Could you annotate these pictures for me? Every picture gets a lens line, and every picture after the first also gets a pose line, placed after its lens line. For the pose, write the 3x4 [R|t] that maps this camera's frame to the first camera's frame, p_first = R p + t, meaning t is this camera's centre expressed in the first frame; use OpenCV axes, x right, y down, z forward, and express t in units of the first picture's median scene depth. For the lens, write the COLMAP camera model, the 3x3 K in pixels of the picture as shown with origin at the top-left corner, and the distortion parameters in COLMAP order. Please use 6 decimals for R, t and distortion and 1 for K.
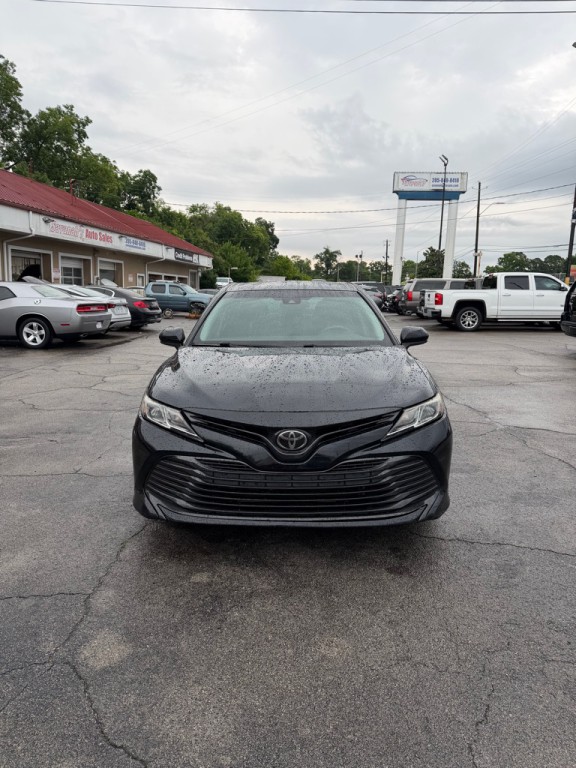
lens RADIAL K [[565.0, 0, 288.2], [0, 565.0, 379.4], [0, 0, 1]] dist [-0.006856, -0.021120]
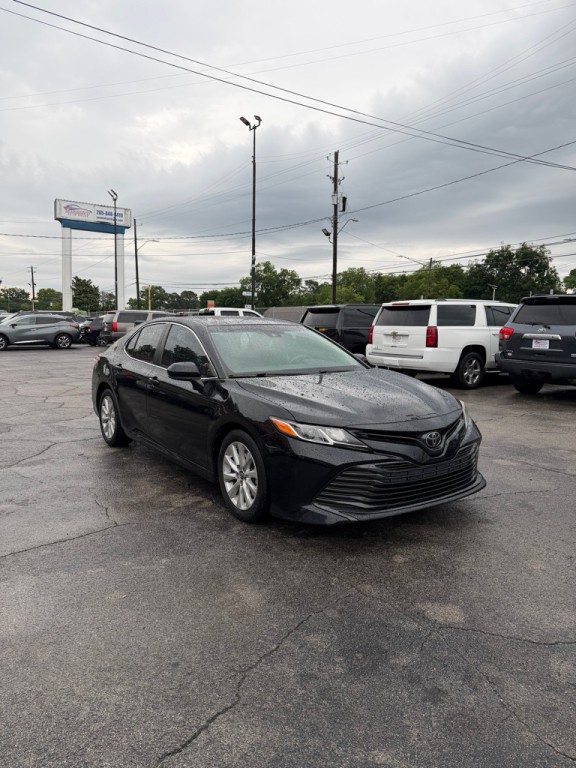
lens RADIAL K [[565.0, 0, 288.0], [0, 565.0, 387.1], [0, 0, 1]] dist [-0.006856, -0.021120]
pose [[0.788724, -0.057183, 0.612083, -0.112078], [0.081118, 0.996639, -0.011419, -0.002998], [-0.609373, 0.058658, 0.790711, 0.015519]]
